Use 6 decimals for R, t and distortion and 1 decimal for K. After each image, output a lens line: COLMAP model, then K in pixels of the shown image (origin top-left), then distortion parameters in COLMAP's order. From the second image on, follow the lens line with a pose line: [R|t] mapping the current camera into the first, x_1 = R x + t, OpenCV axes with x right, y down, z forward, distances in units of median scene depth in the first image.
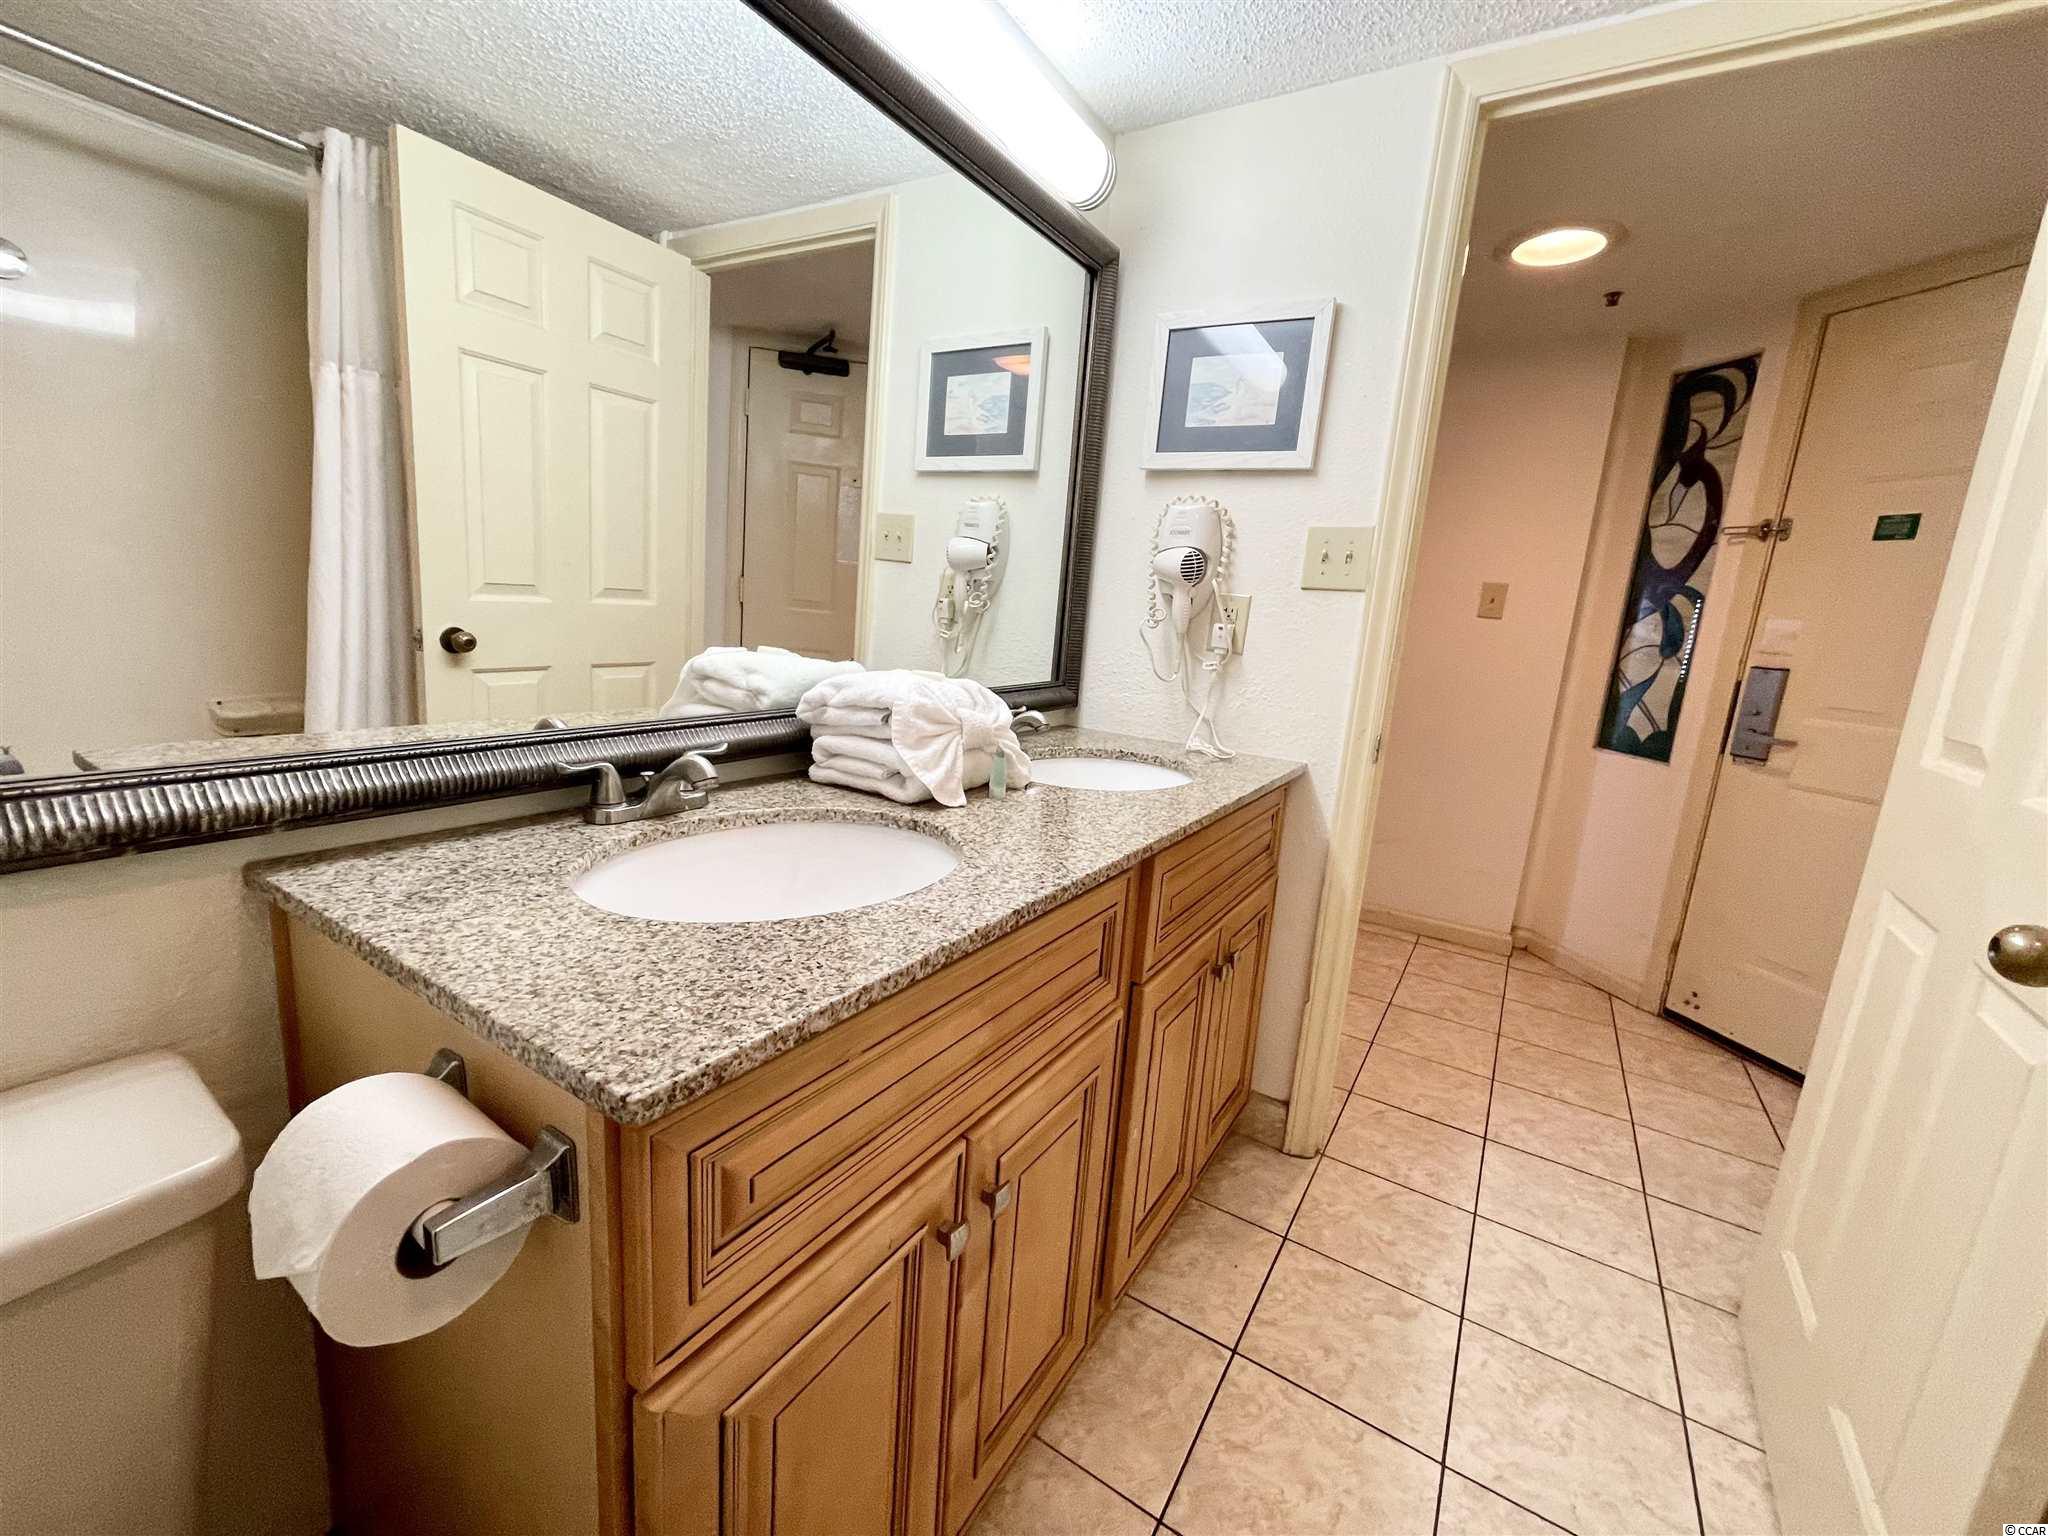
lens RADIAL K [[826.8, 0, 1024.0], [0, 826.8, 768.0], [0, 0, 1]] dist [-0.003033, -0.000459]
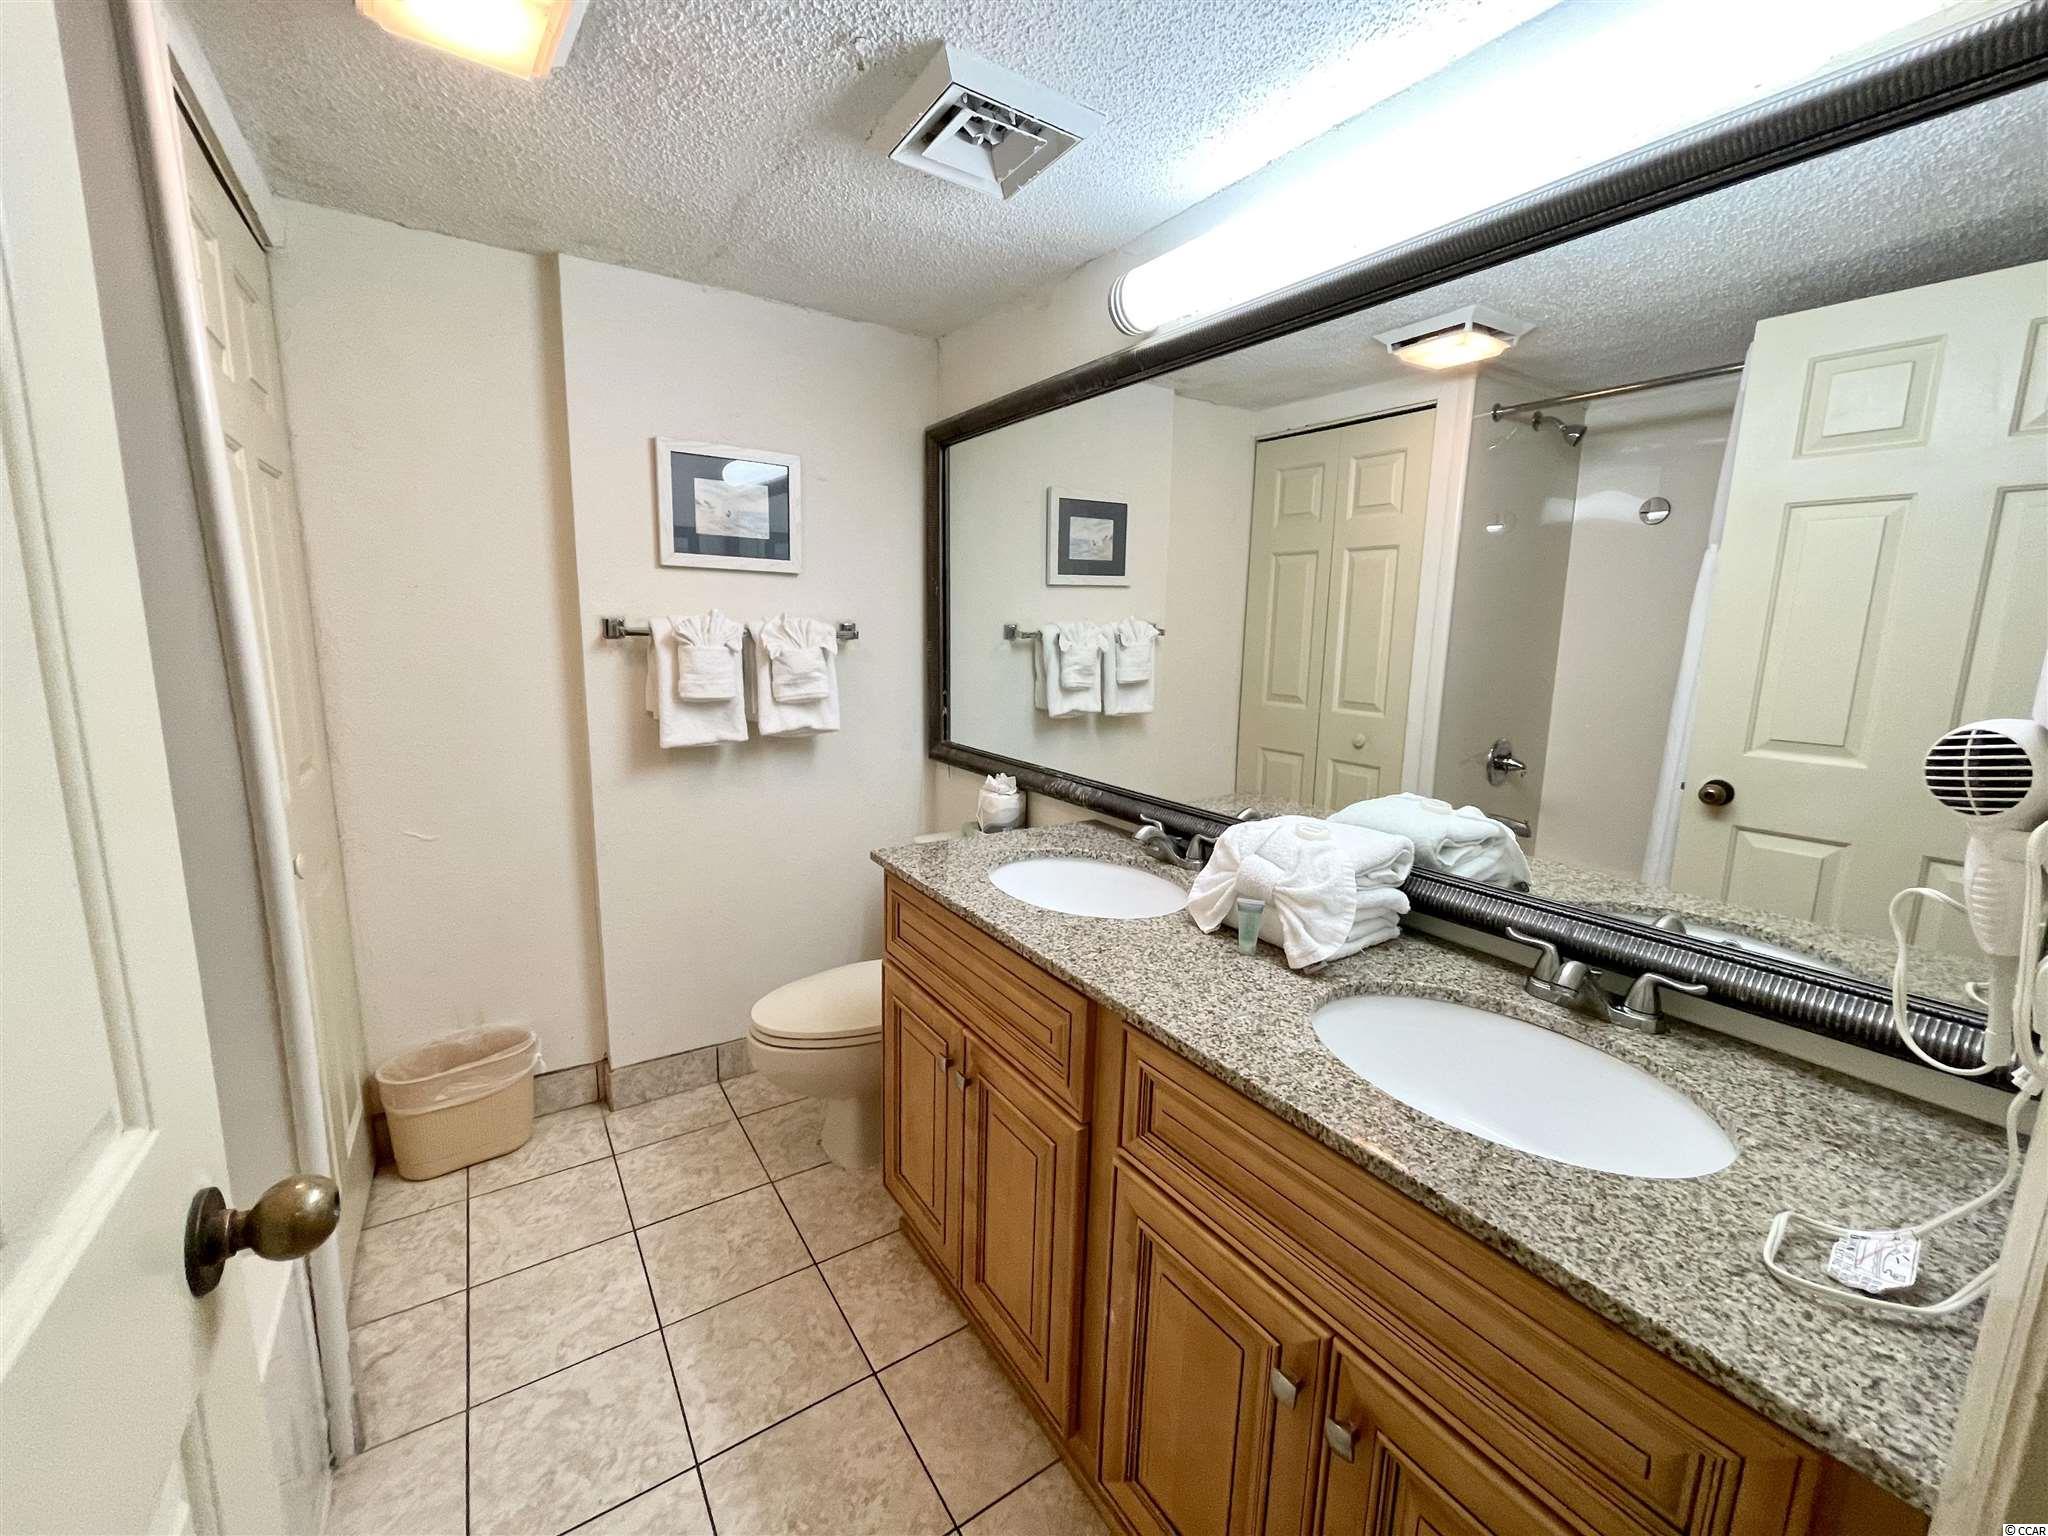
lens RADIAL K [[826.8, 0, 1024.0], [0, 826.8, 768.0], [0, 0, 1]] dist [-0.003033, -0.000459]
pose [[-0.411973, 0.073792, -0.908203, 1.118942], [-0.232937, 0.955068, 0.183263, -0.341951], [0.880919, 0.287053, -0.376274, 1.255423]]
